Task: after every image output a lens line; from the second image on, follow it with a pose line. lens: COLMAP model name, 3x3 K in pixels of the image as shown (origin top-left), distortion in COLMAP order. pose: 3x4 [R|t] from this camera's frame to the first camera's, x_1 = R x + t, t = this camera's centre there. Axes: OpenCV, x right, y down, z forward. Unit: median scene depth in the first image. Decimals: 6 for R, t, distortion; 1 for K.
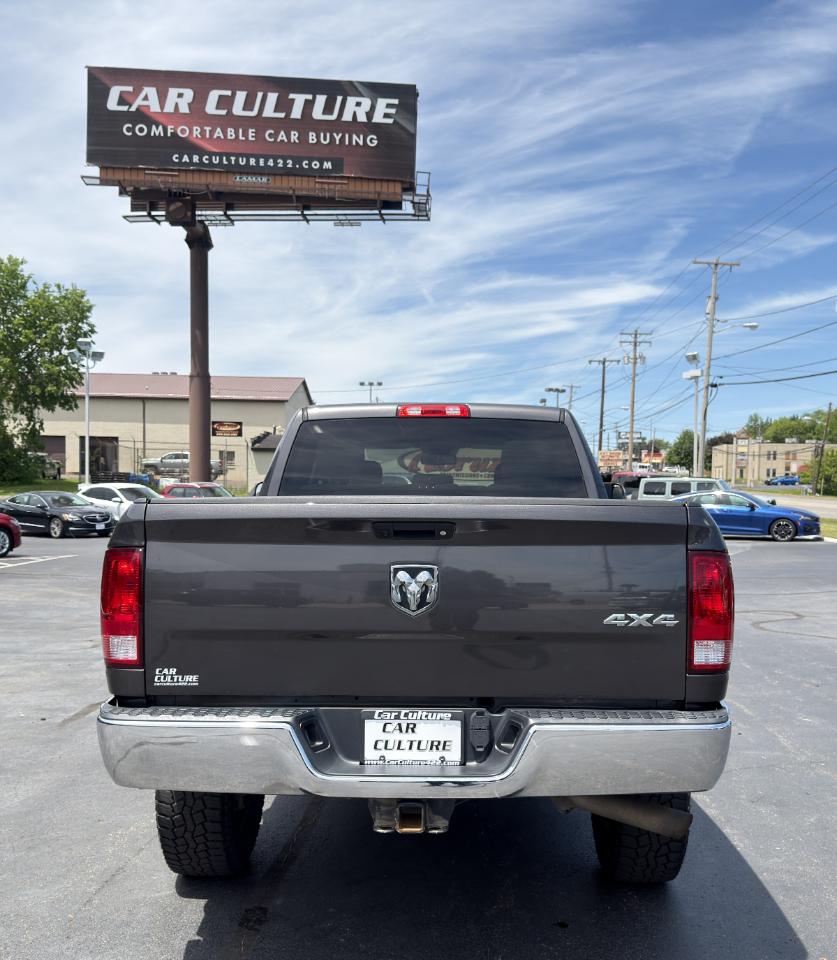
lens RADIAL K [[1041.2, 0, 435.8], [0, 1041.2, 510.8], [0, 0, 1]] dist [0.092527, -0.031229]
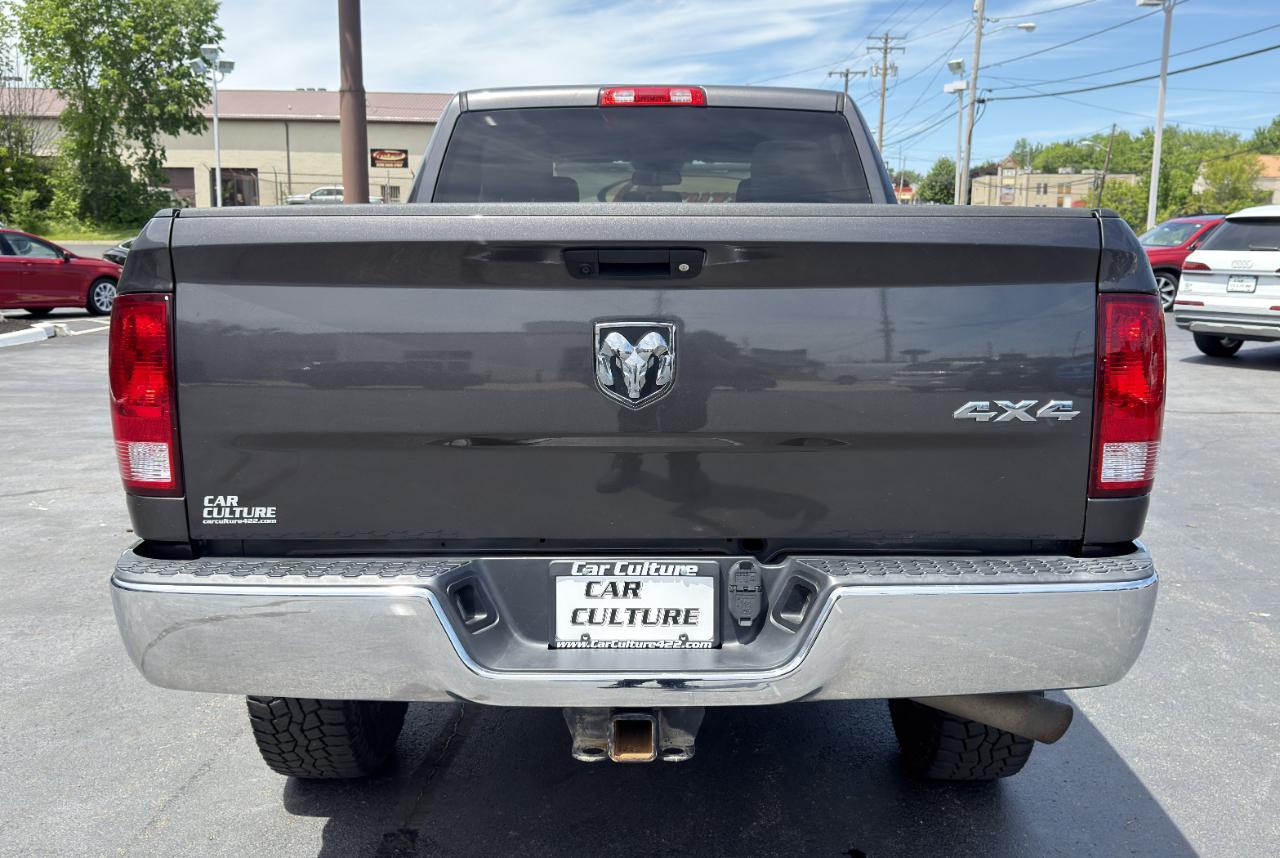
lens RADIAL K [[1215.6, 0, 667.2], [0, 1215.6, 403.8], [0, 0, 1]] dist [0.108218, -0.185169]
pose [[0.999793, -0.008030, 0.018708, -0.012560], [0.005766, 0.992990, 0.118056, 0.013539], [-0.019525, -0.117924, 0.992831, 0.248027]]
